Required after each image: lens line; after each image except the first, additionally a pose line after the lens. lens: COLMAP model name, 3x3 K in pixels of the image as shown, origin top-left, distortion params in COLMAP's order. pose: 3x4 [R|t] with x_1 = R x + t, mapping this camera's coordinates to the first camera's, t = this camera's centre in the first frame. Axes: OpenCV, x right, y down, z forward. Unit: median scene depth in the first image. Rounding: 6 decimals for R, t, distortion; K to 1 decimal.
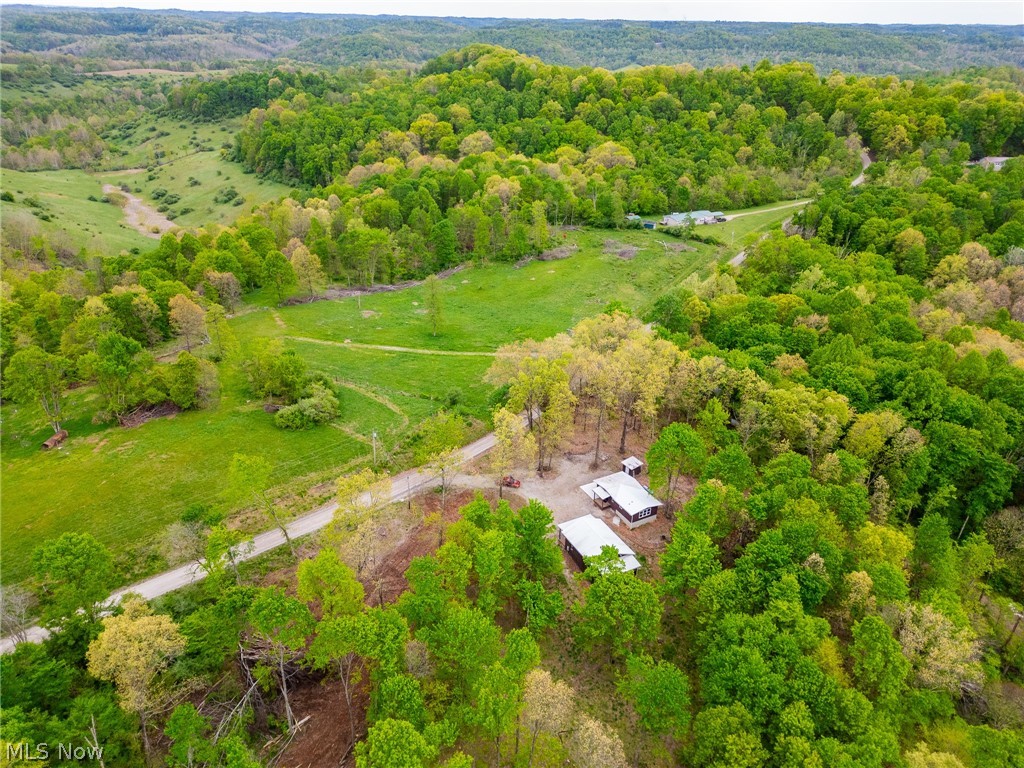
lens RADIAL K [[721.5, 0, 500.7], [0, 721.5, 385.3], [0, 0, 1]] dist [0.091921, -0.086739]
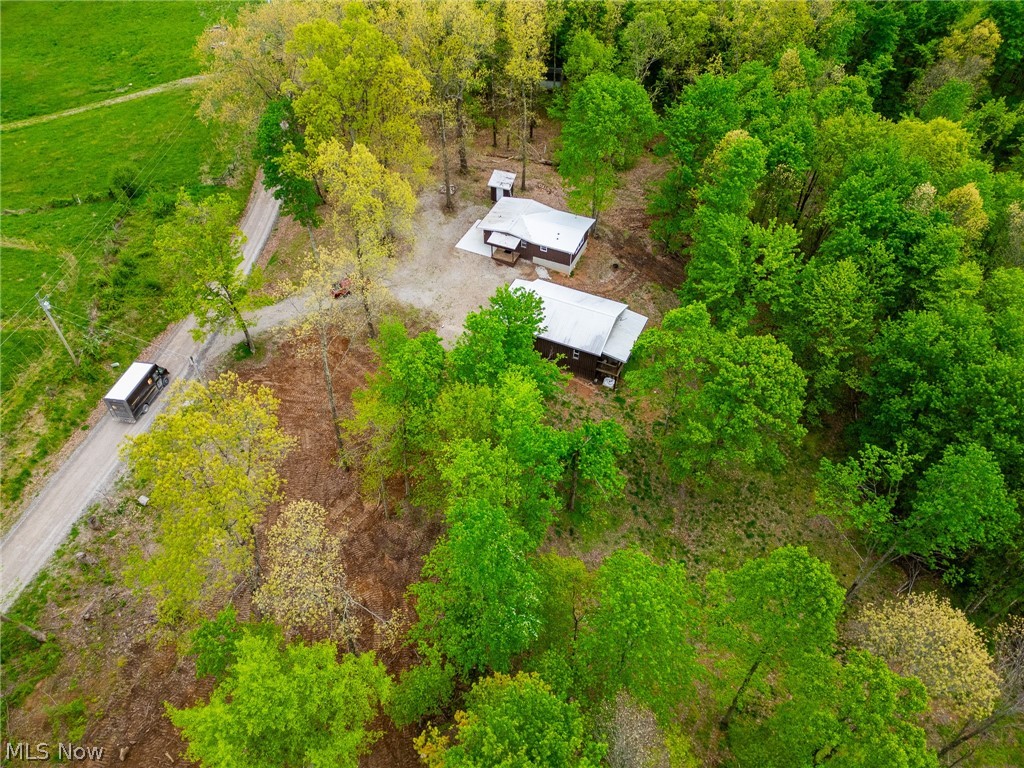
lens RADIAL K [[721.5, 0, 500.7], [0, 721.5, 385.3], [0, 0, 1]] dist [0.091921, -0.086739]
pose [[0.792609, -0.453247, 0.407846, -0.159873], [0.290732, 0.868898, 0.400613, 0.010597], [-0.535953, -0.198956, 0.820470, 0.468162]]
